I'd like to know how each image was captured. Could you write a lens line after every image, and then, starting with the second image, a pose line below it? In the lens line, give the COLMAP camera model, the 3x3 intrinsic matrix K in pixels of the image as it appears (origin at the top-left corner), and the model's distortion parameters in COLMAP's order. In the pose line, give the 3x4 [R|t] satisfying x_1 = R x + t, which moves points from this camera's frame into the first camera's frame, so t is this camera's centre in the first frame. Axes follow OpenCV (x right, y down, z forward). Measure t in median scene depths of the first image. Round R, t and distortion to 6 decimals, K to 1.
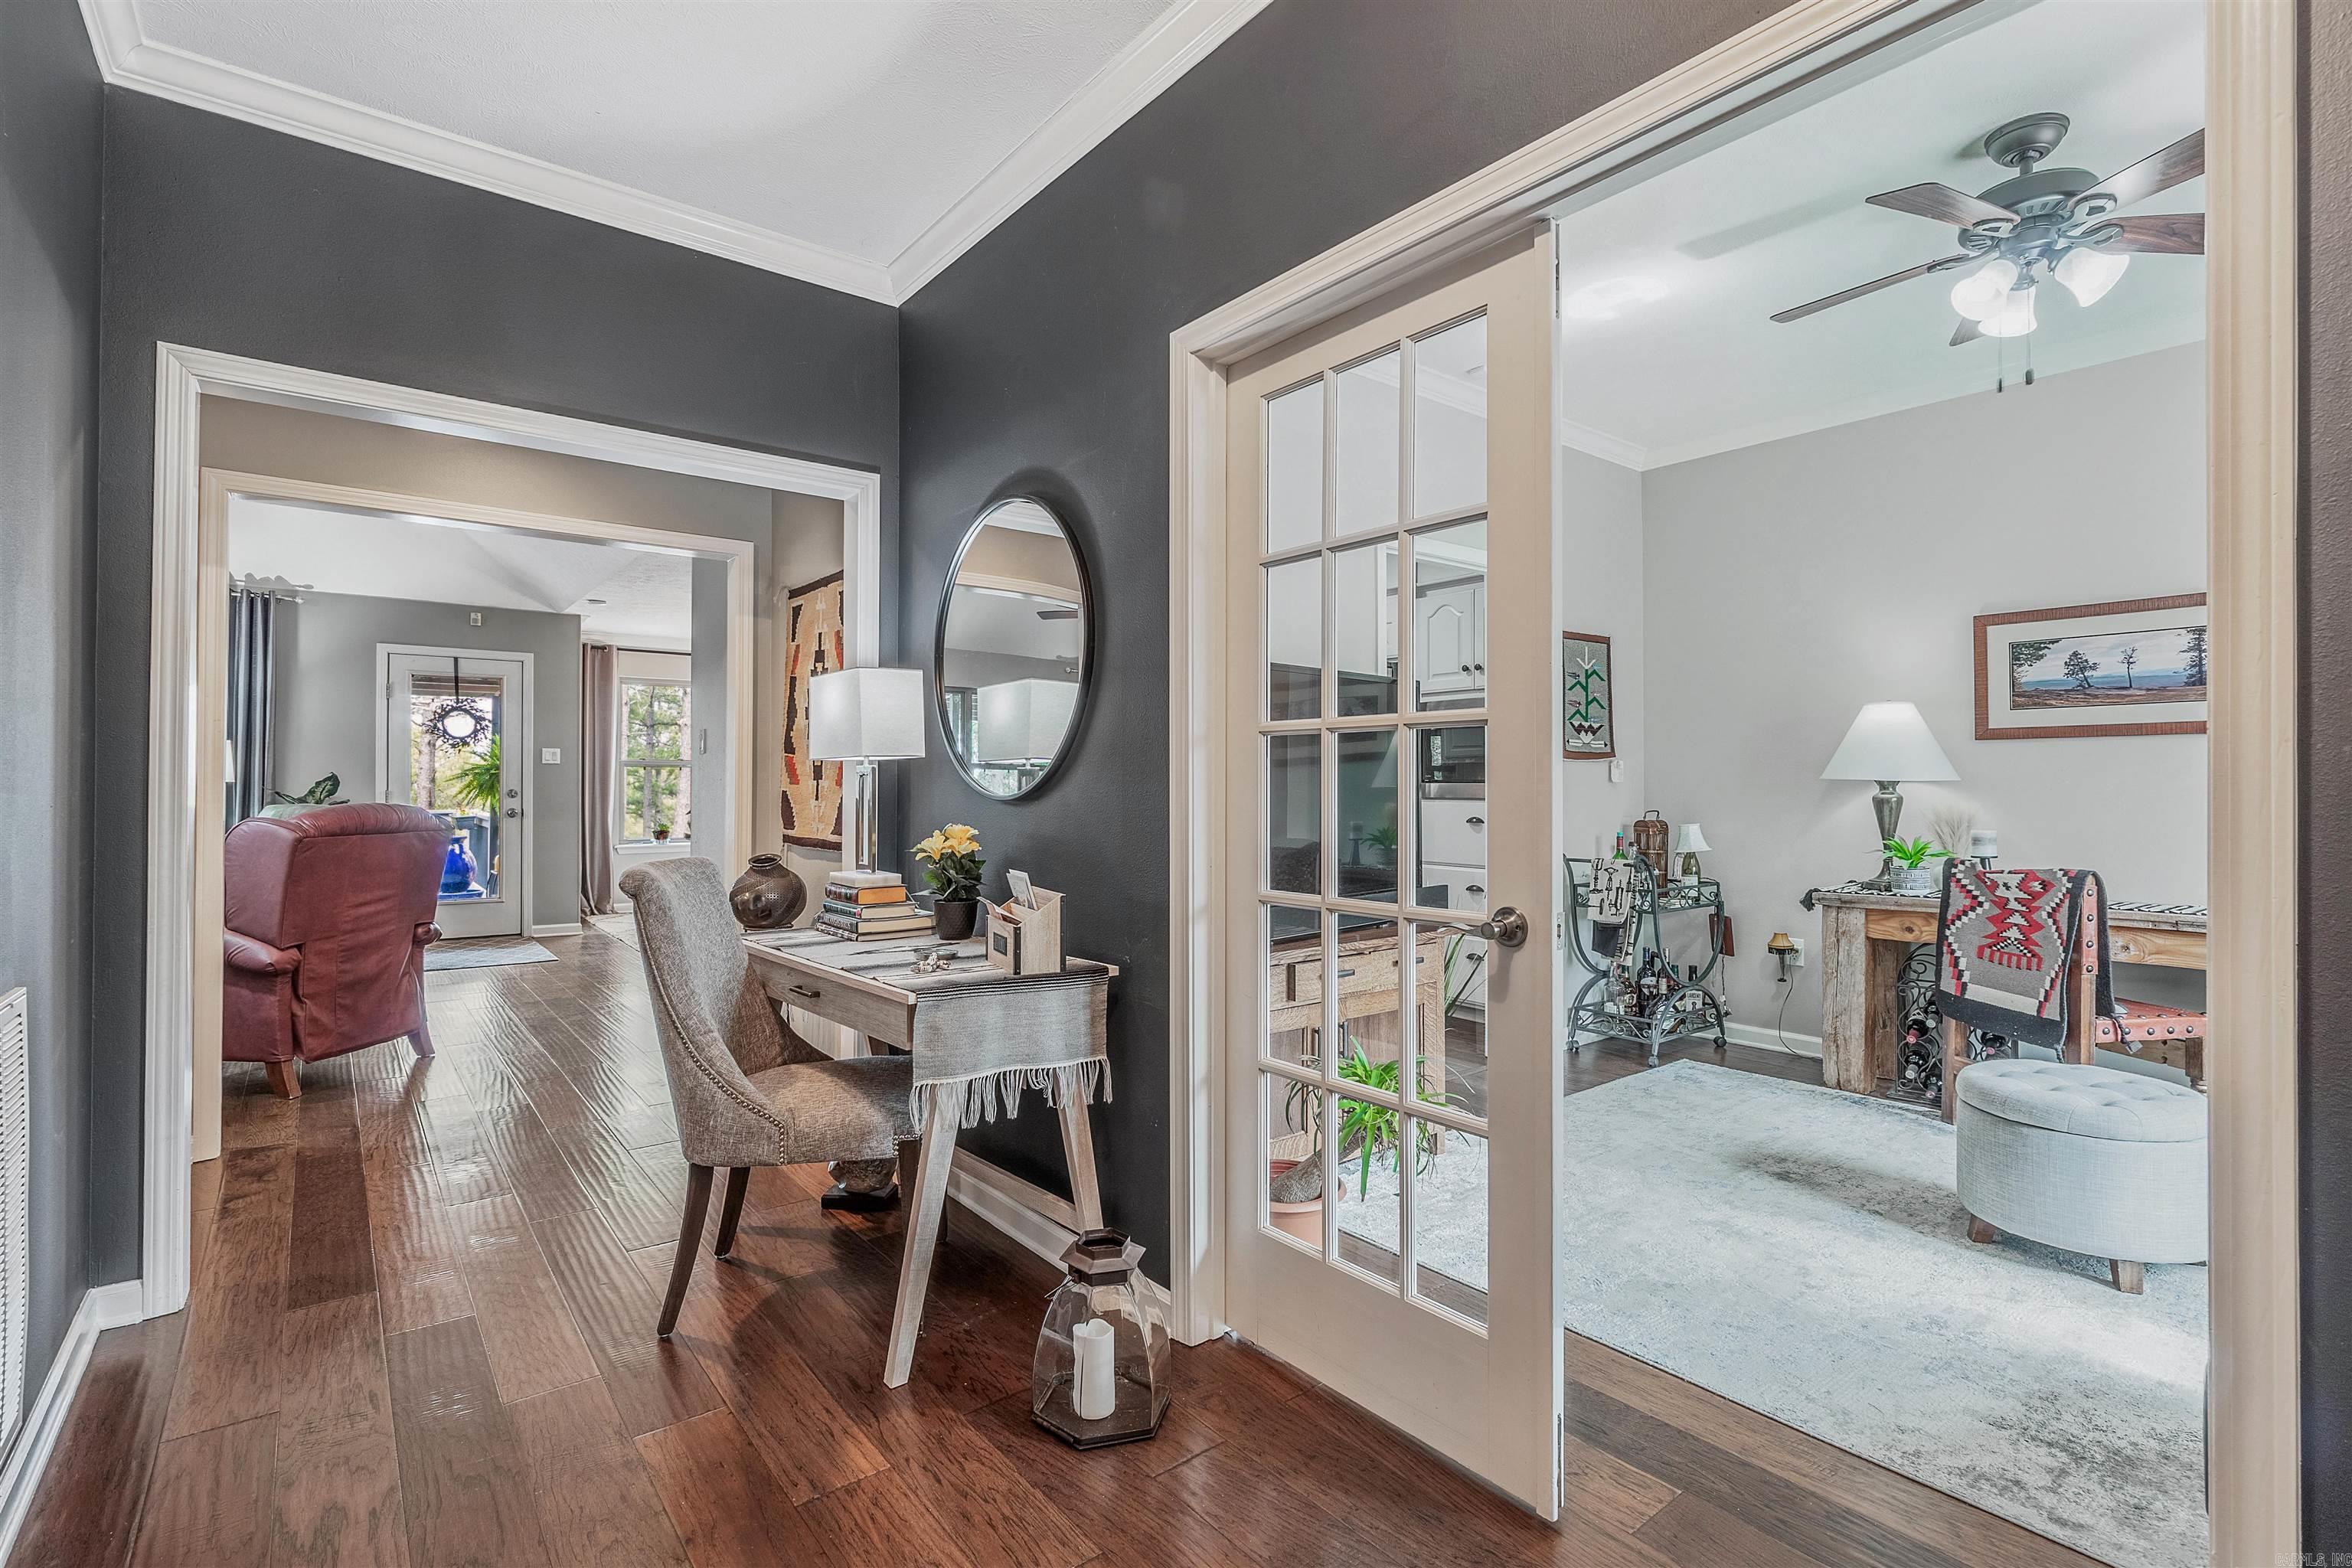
lens RADIAL K [[1086.3, 0, 1176.0], [0, 1086.3, 784.0], [0, 0, 1]] dist [-0.000157, 0.000100]
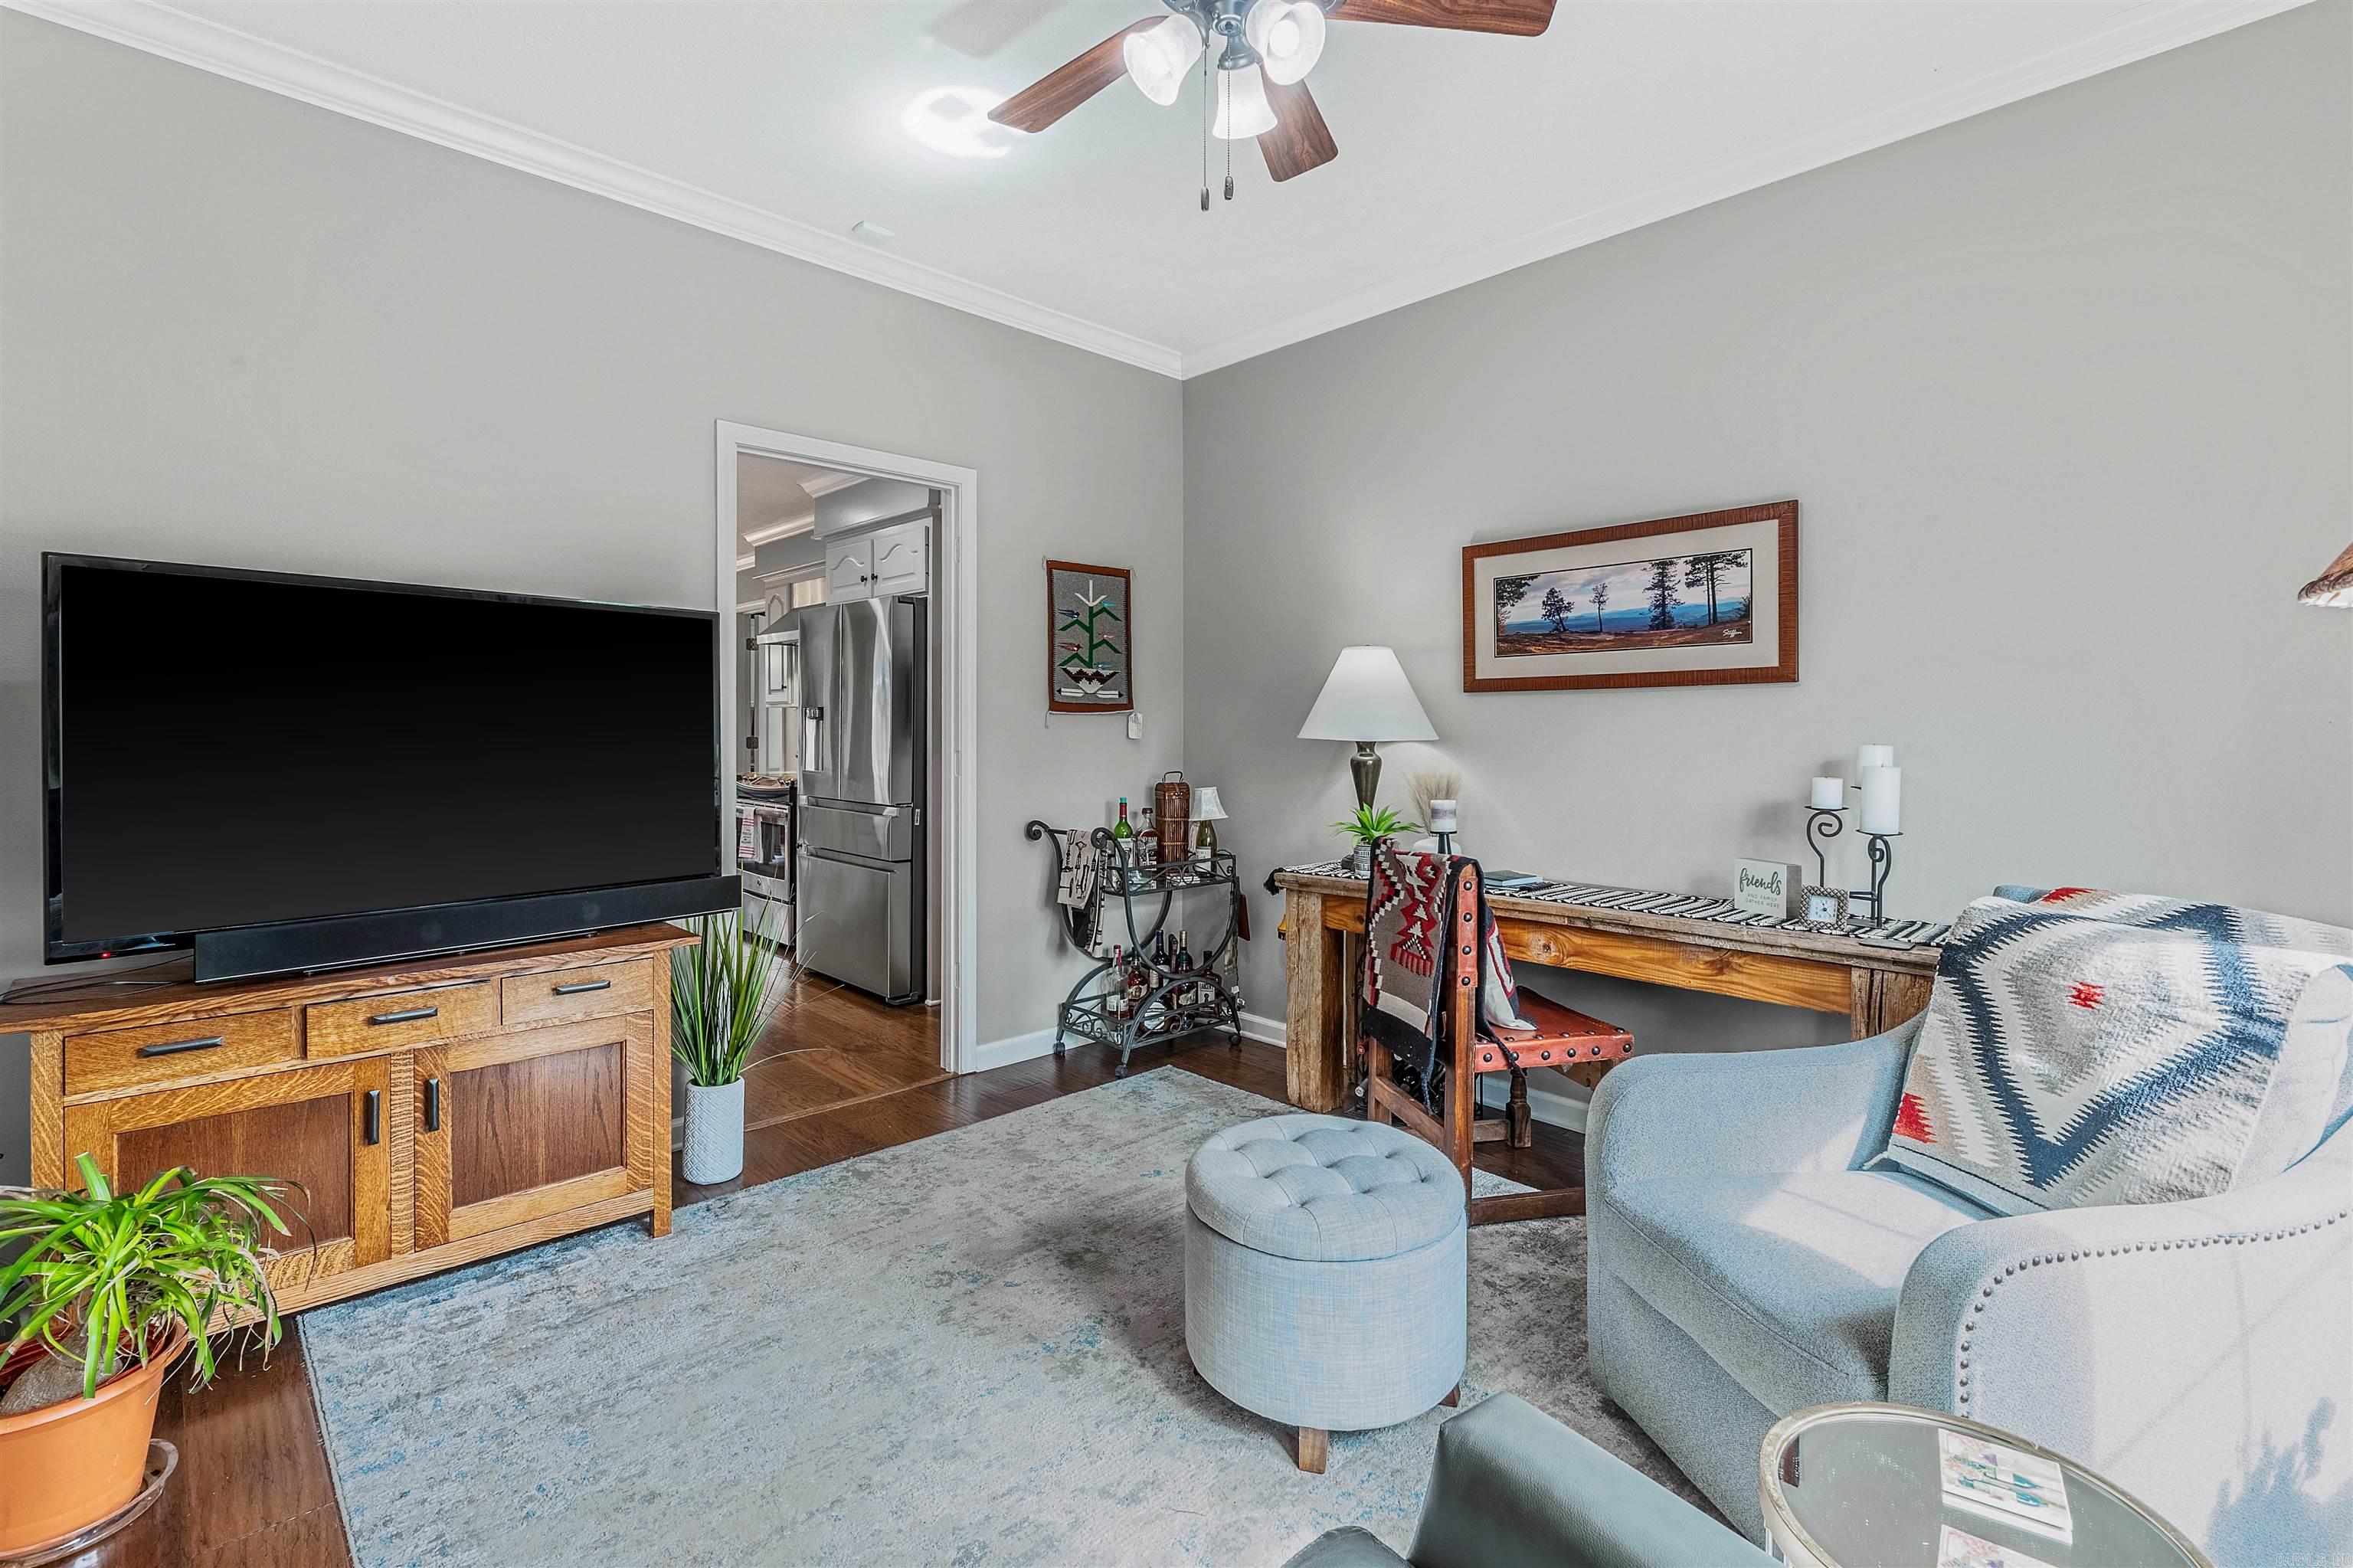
lens RADIAL K [[1059.1, 0, 1174.8], [0, 1059.1, 738.0], [0, 0, 1]] dist [-0.003661, -0.000395]
pose [[0.995629, 0.002571, 0.093363, 0.443638], [-0.003223, 0.999971, 0.006832, -0.009888], [-0.093343, -0.007103, 0.995609, 0.198196]]
